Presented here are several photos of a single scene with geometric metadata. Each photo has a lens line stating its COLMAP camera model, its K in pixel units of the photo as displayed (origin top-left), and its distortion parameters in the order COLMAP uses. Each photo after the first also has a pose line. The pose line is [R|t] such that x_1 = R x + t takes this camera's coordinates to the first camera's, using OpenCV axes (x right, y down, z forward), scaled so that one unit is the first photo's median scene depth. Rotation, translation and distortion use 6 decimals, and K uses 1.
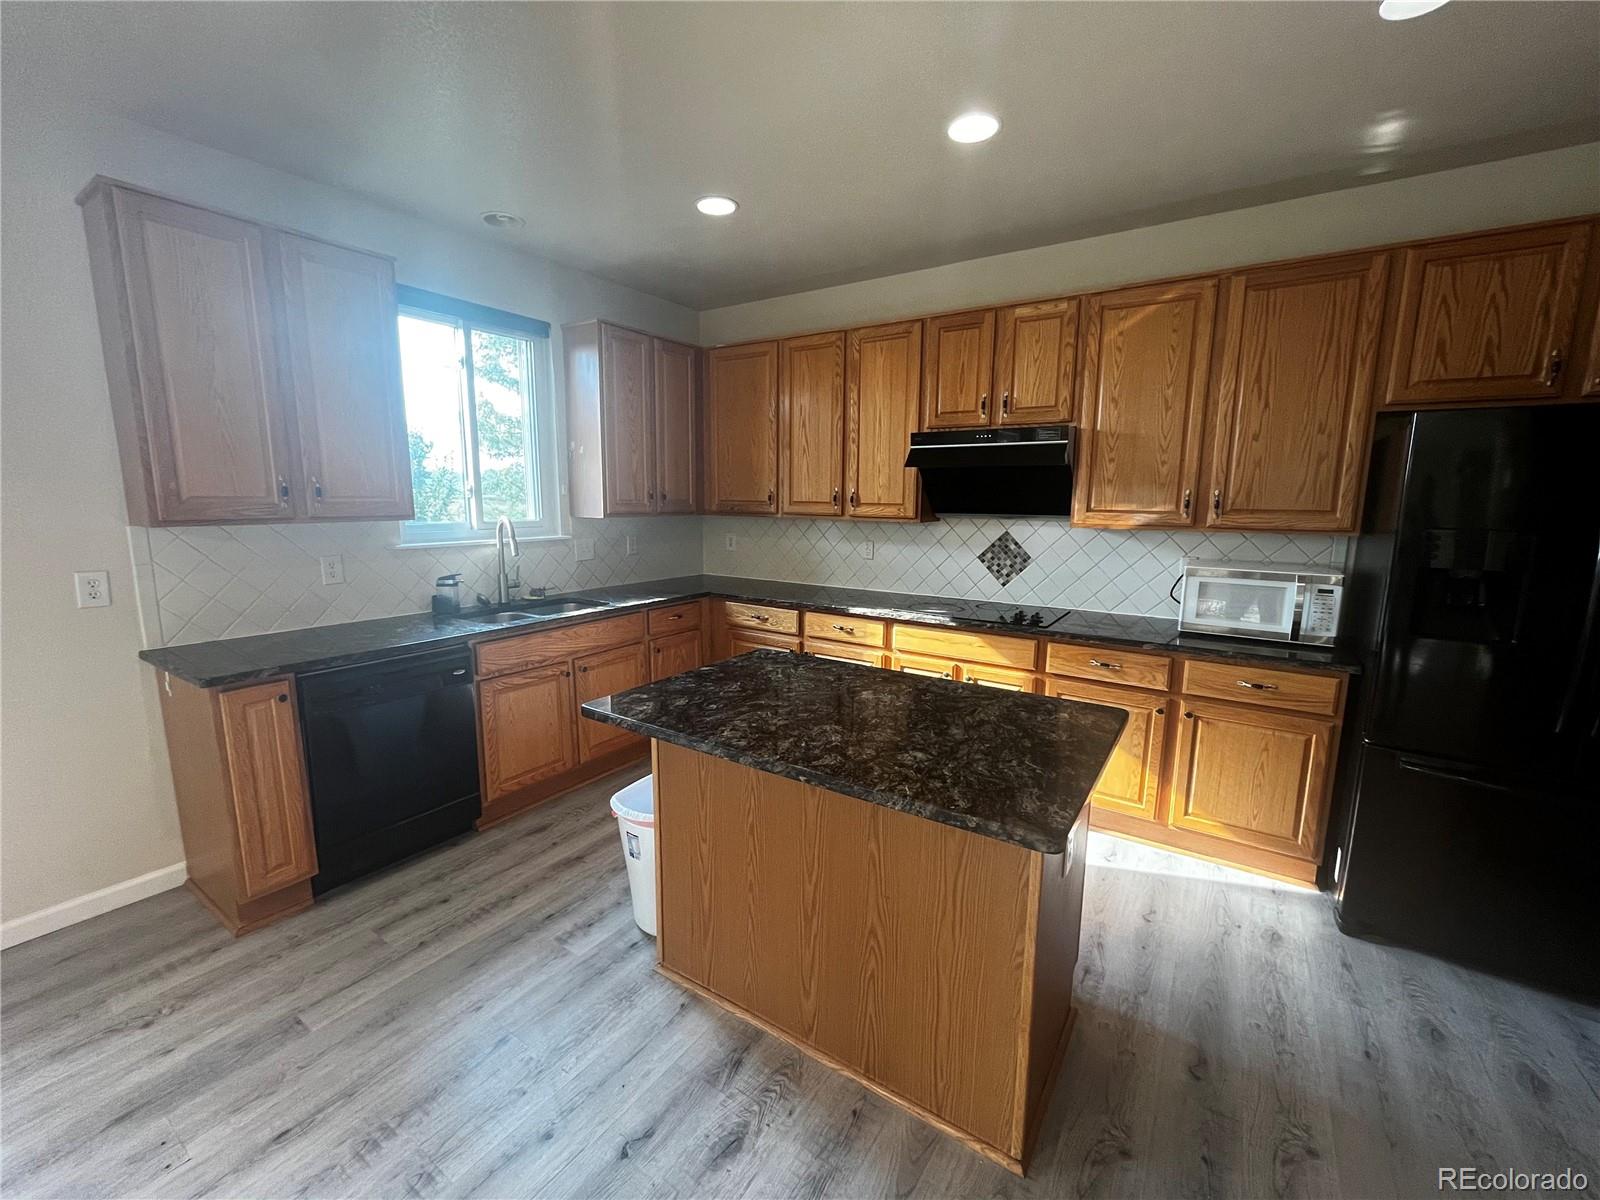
lens RADIAL K [[651.2, 0, 800.0], [0, 651.2, 600.0], [0, 0, 1]] dist [-0.003320, -0.000412]
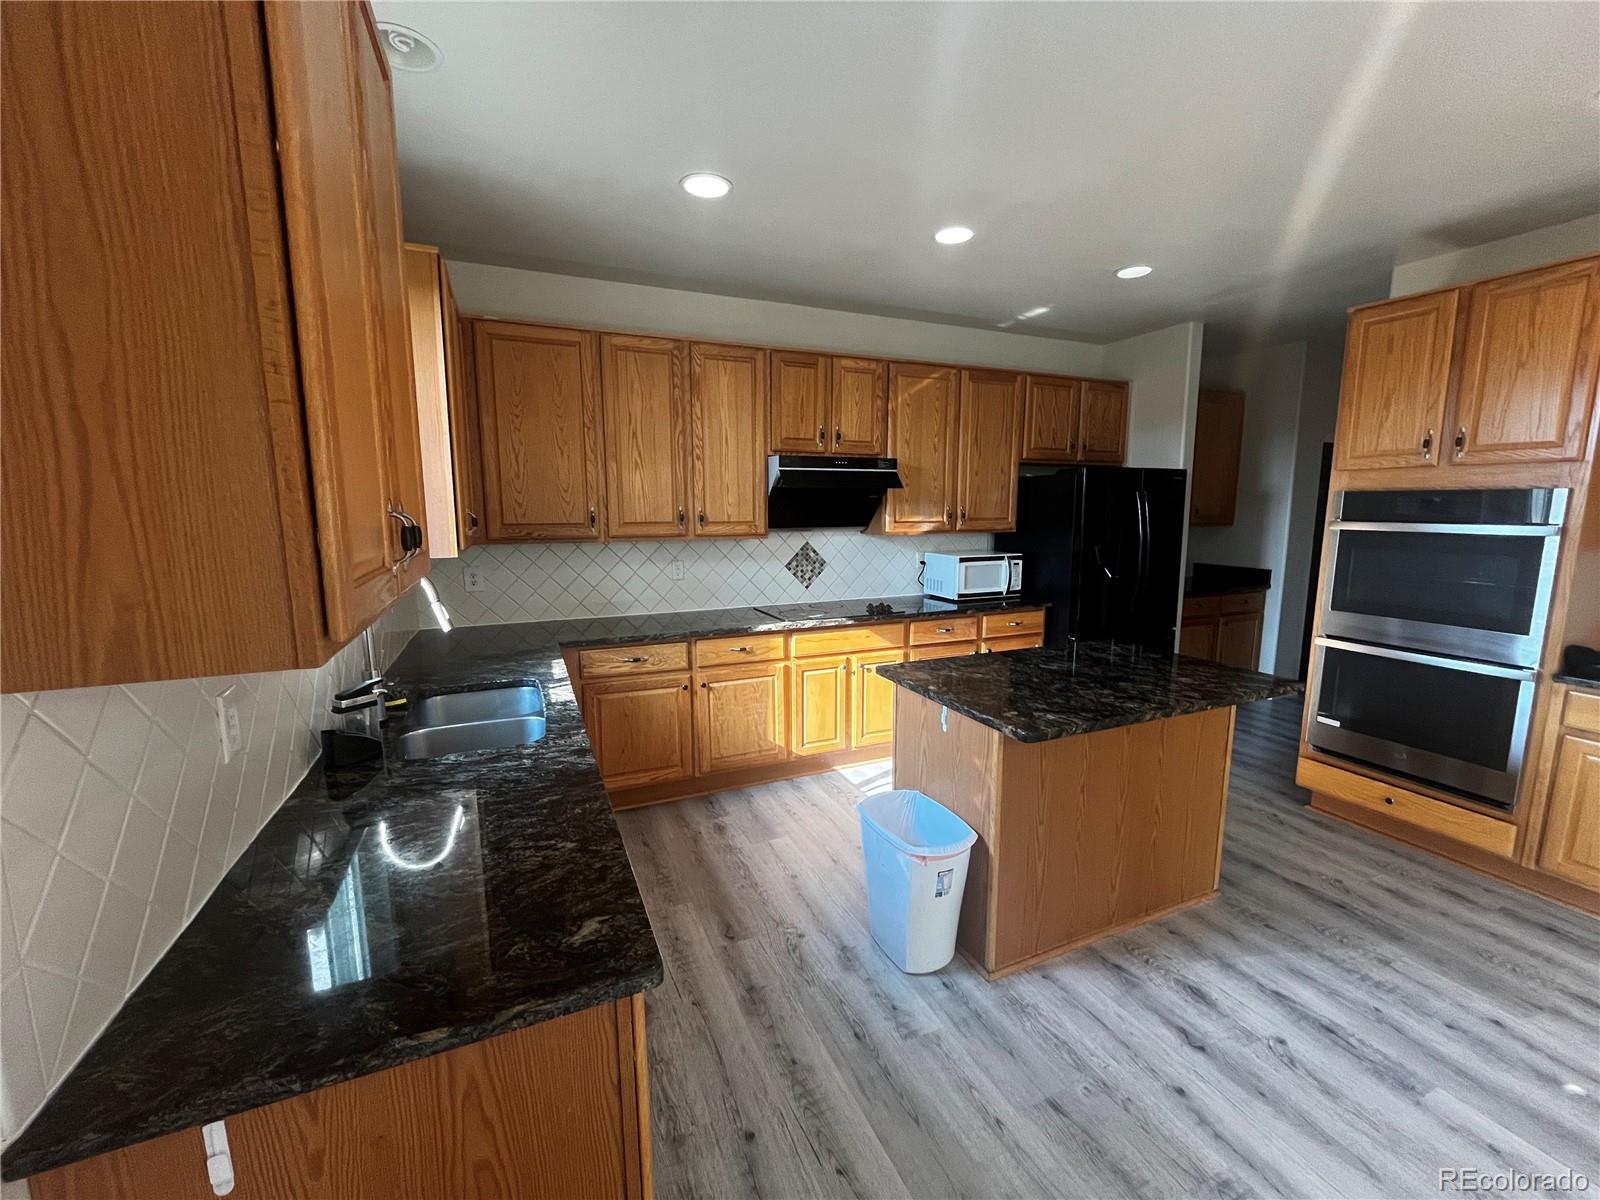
lens RADIAL K [[651.2, 0, 800.0], [0, 651.2, 600.0], [0, 0, 1]] dist [-0.003320, -0.000412]
pose [[0.545308, -0.131649, 0.827833, -0.773735], [0.142352, 0.987789, 0.063316, -0.089329], [-0.826060, 0.083317, 0.557389, 0.417868]]
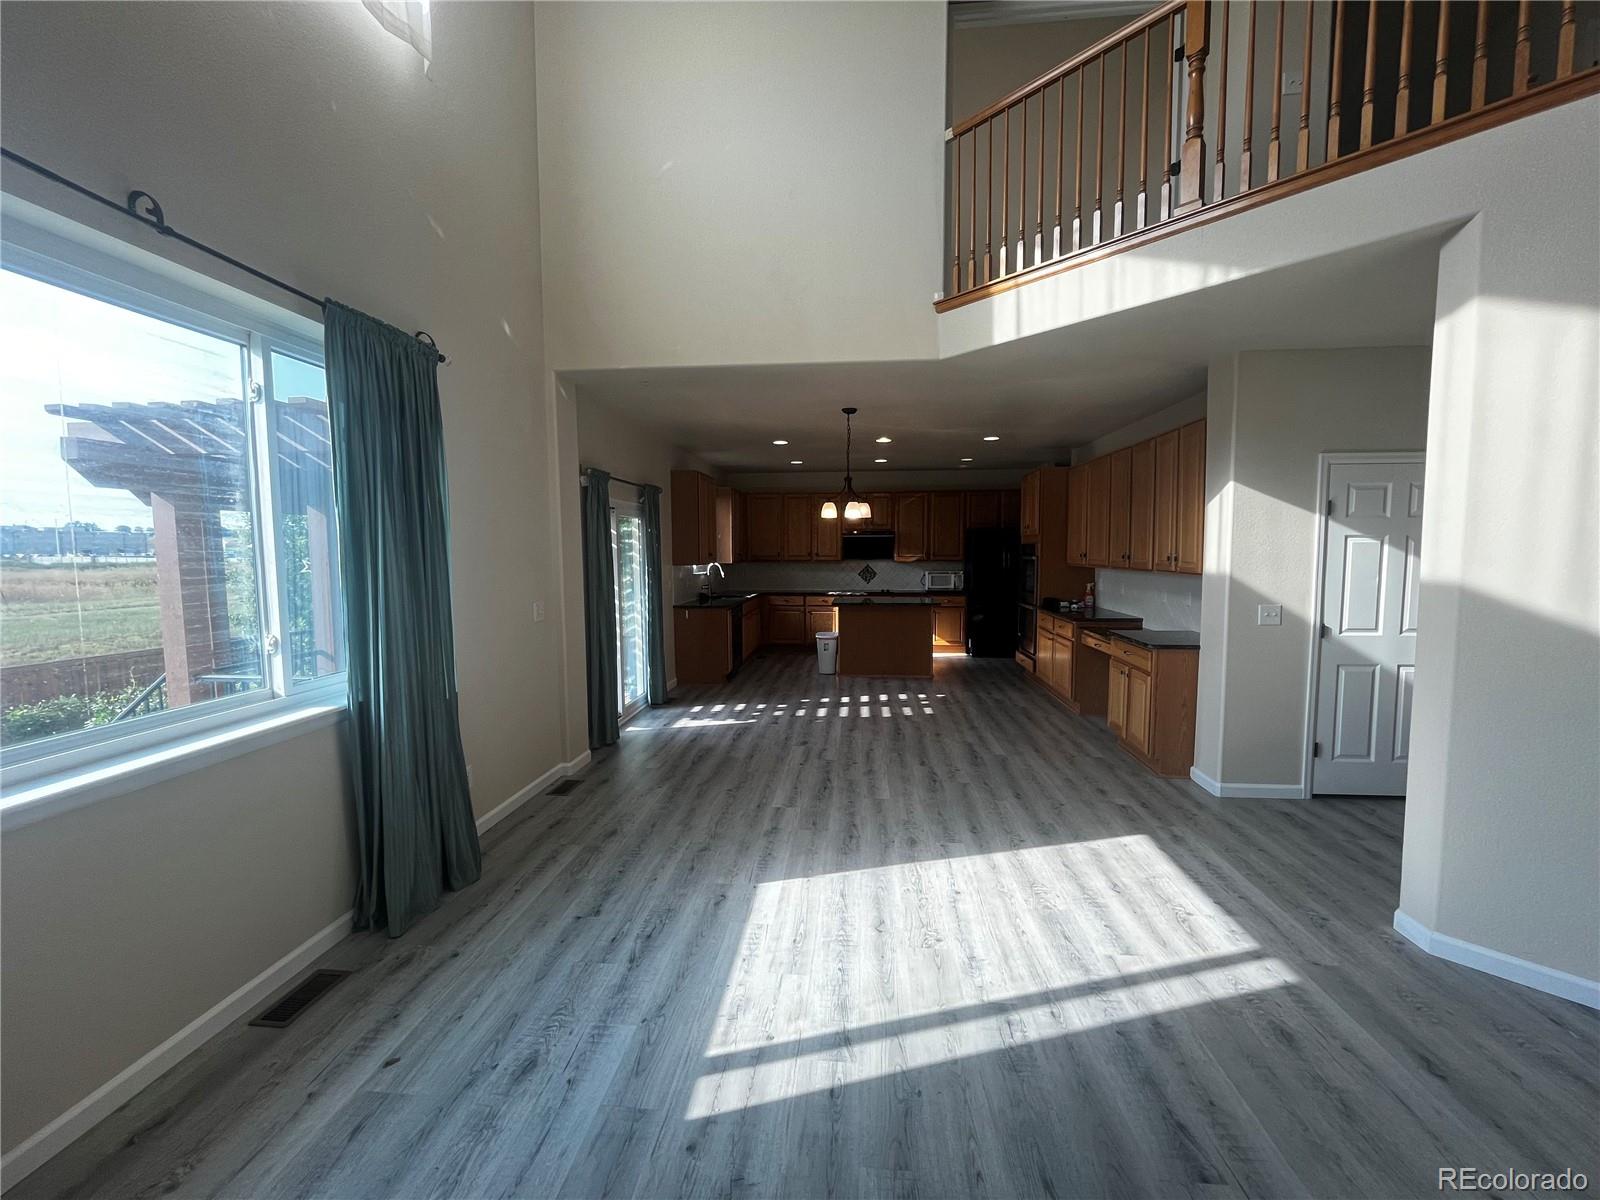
lens RADIAL K [[651.2, 0, 800.0], [0, 651.2, 600.0], [0, 0, 1]] dist [-0.003320, -0.000412]
pose [[0.884462, -0.049796, 0.463948, -1.462732], [0.087723, 0.994305, -0.060515, 0.224491], [-0.458292, 0.094222, 0.883793, -1.569947]]
